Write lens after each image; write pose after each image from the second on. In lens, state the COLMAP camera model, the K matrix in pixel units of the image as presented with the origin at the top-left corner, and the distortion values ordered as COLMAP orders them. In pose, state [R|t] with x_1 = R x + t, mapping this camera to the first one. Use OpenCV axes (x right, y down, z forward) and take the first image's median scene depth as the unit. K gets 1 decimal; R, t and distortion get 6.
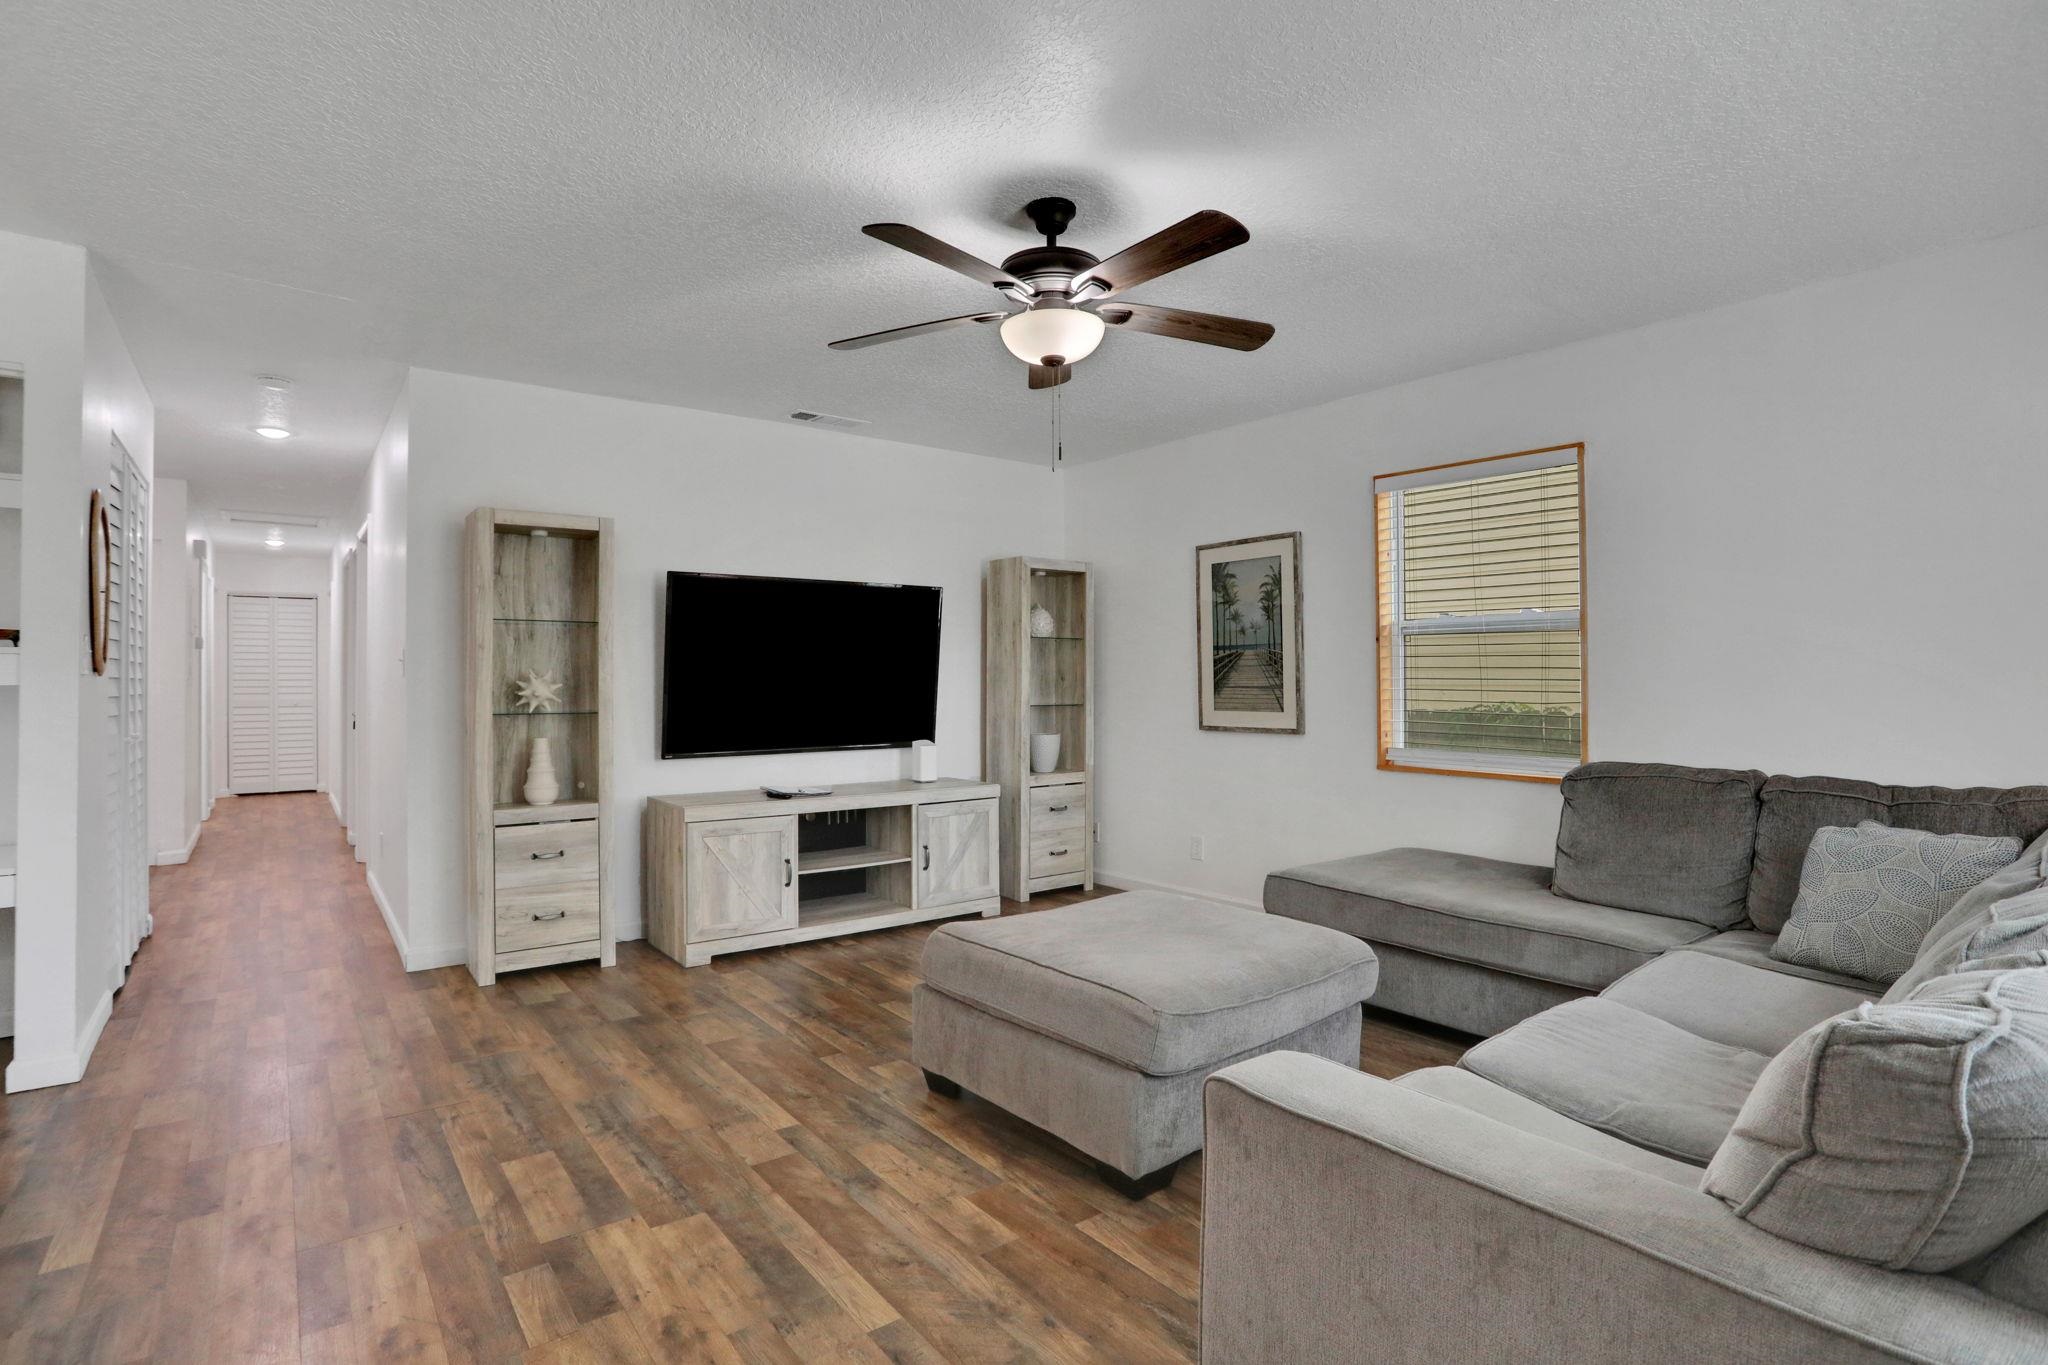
lens RADIAL K [[1004.4, 0, 1027.5], [0, 1004.4, 675.8], [0, 0, 1]] dist [-0.080534, 0.028894]
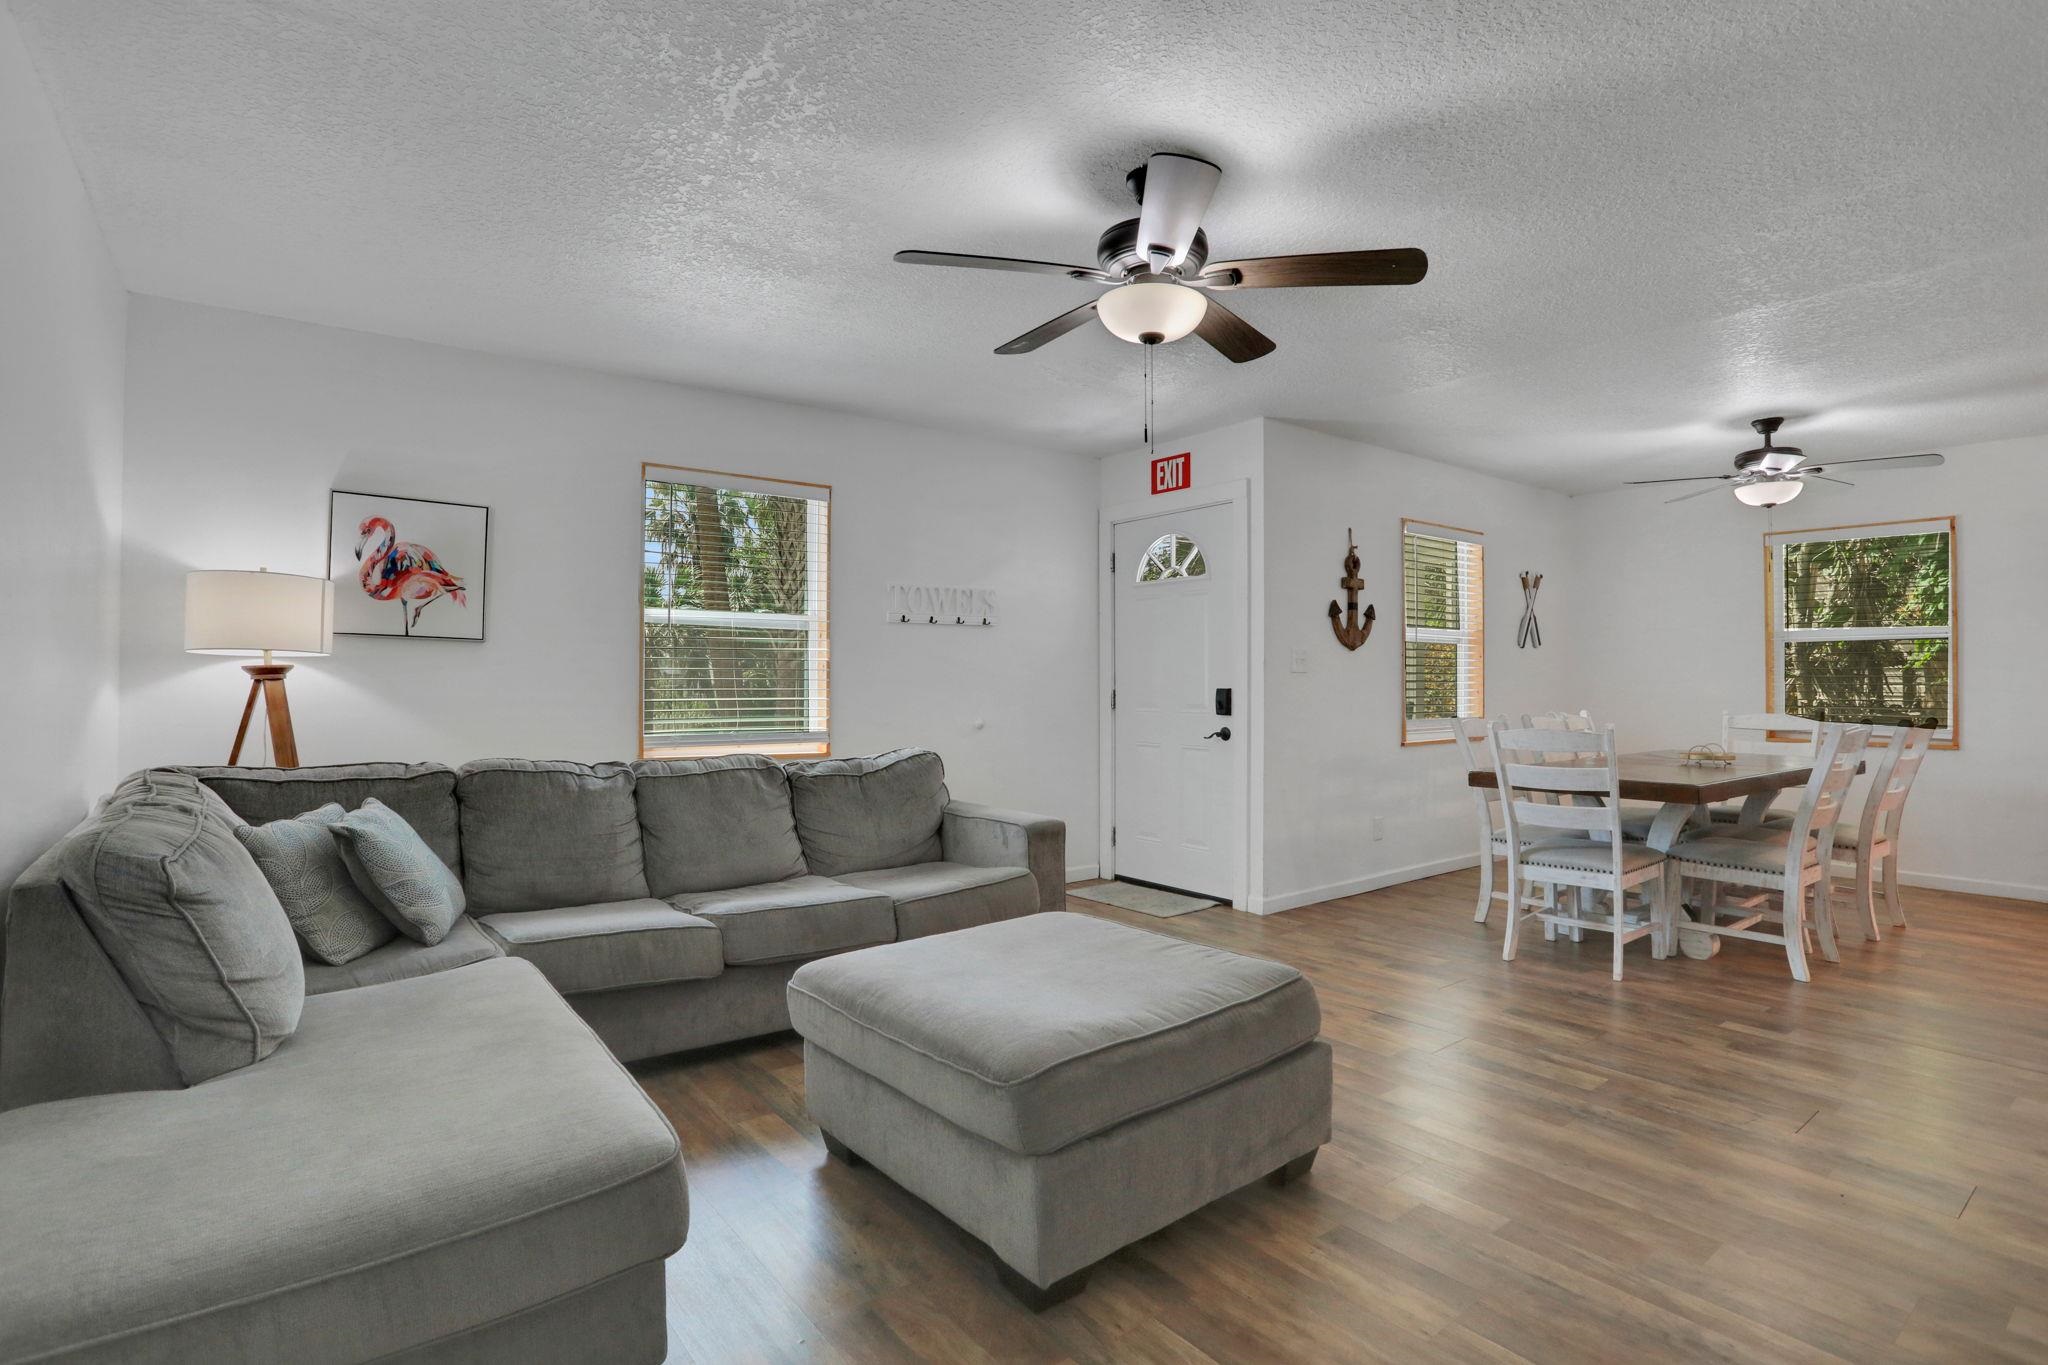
lens RADIAL K [[990.9, 0, 1024.0], [0, 990.9, 682.5], [0, 0, 1]] dist [-0.079084, 0.019021]
pose [[-0.999938, 0.000566, 0.011105, 0.115480], [0.000536, 0.999996, -0.002714, 0.020198], [-0.011107, -0.002707, -0.999935, 1.665016]]
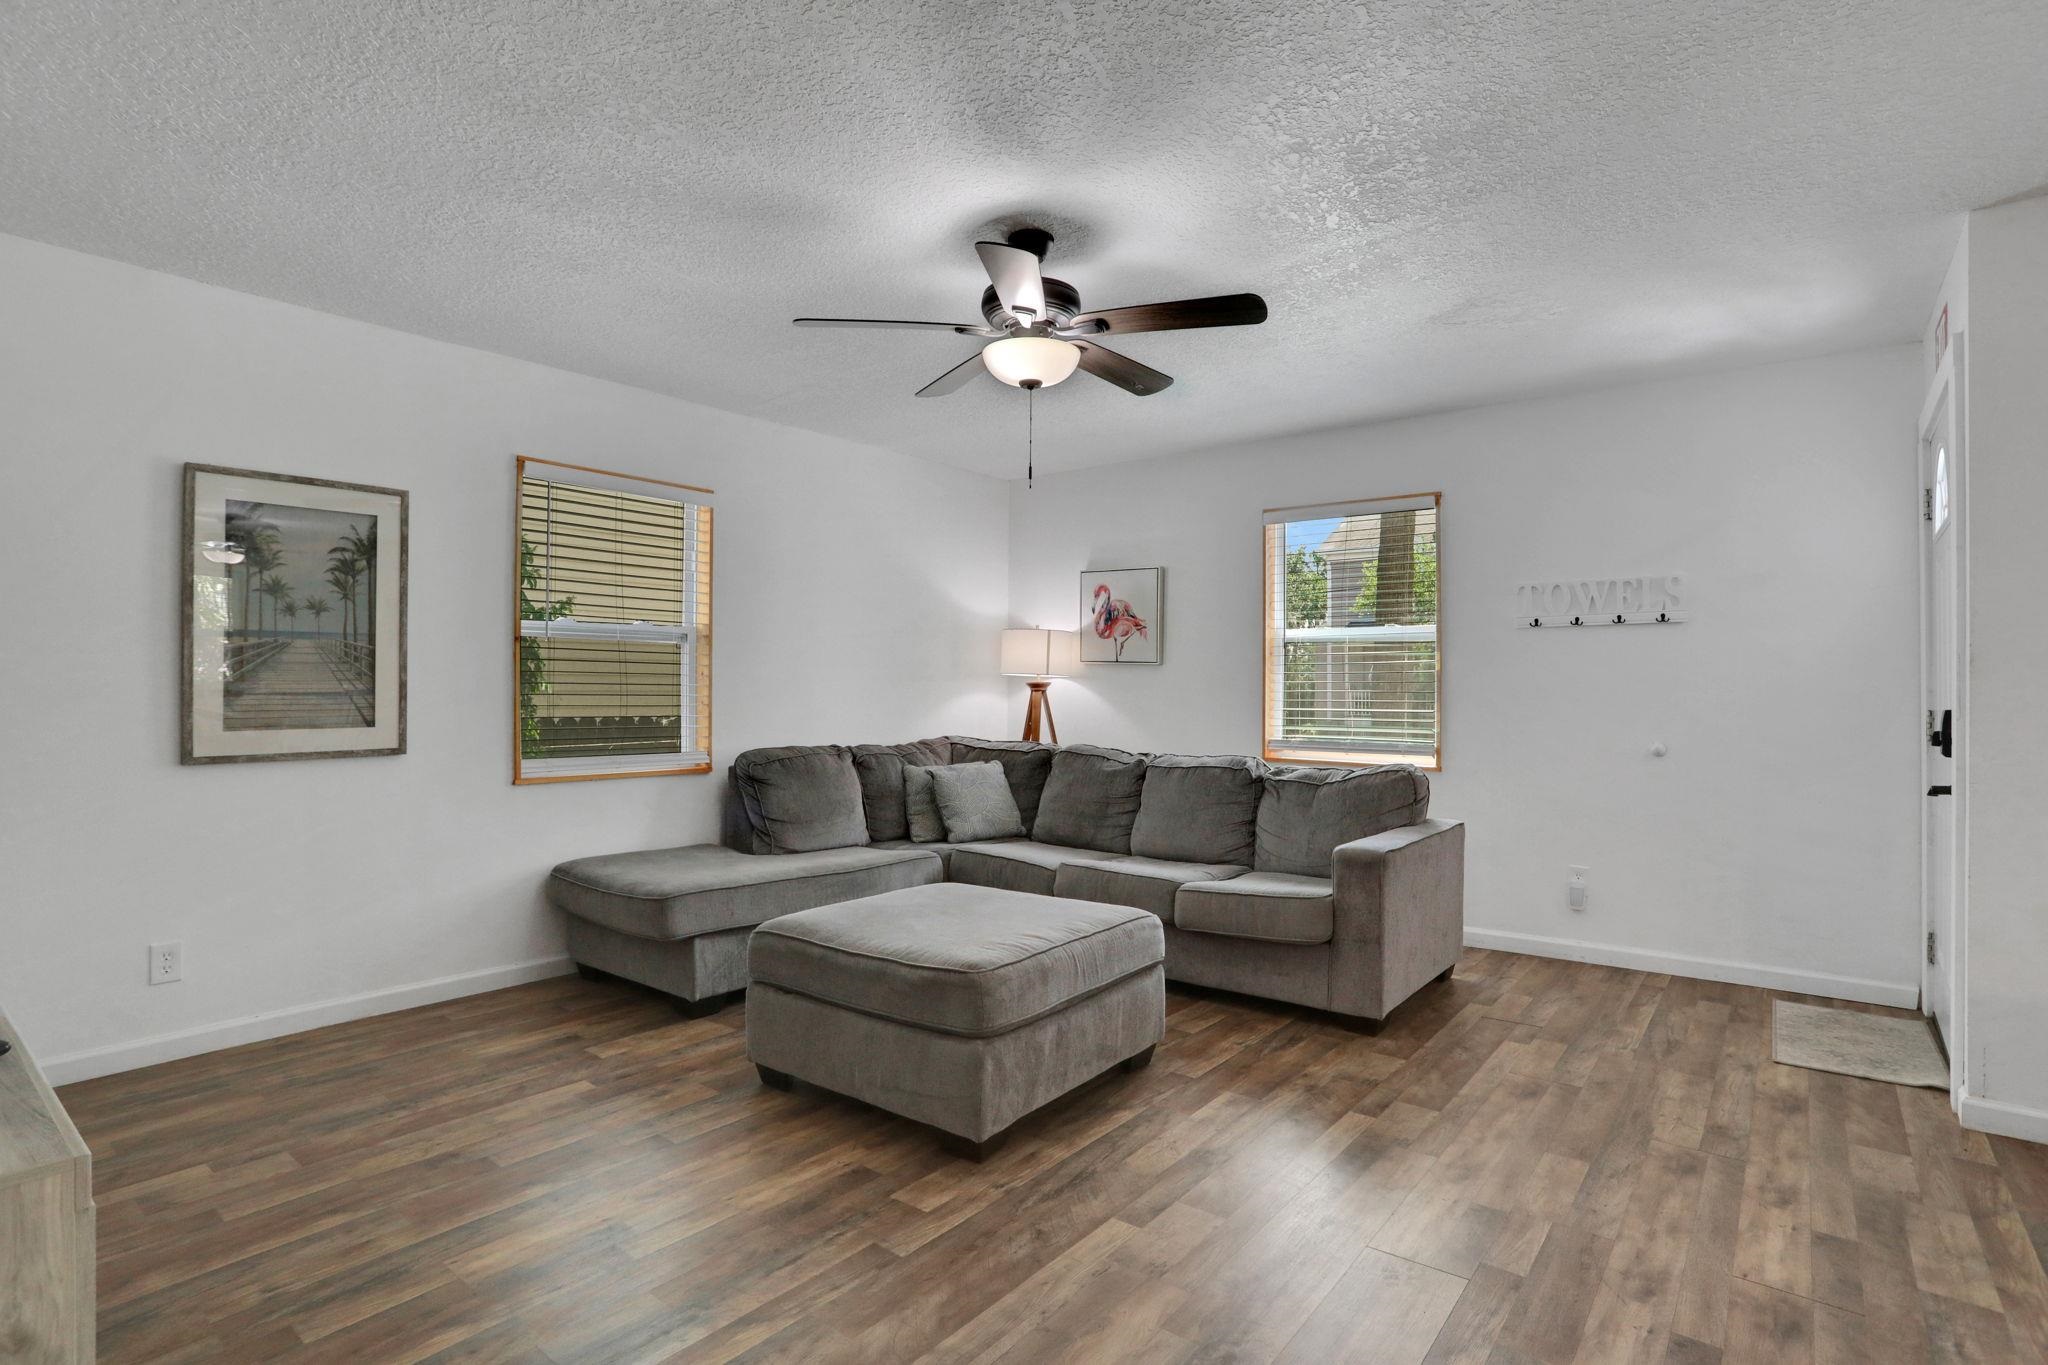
lens RADIAL K [[1004.4, 0, 1027.5], [0, 1004.4, 675.8], [0, 0, 1]] dist [-0.080534, 0.028894]
pose [[-0.234218, 0.010230, 0.972130, -0.871160], [-0.004841, 0.999920, -0.011689, 0.007421], [-0.972172, -0.007444, -0.234150, 1.080243]]
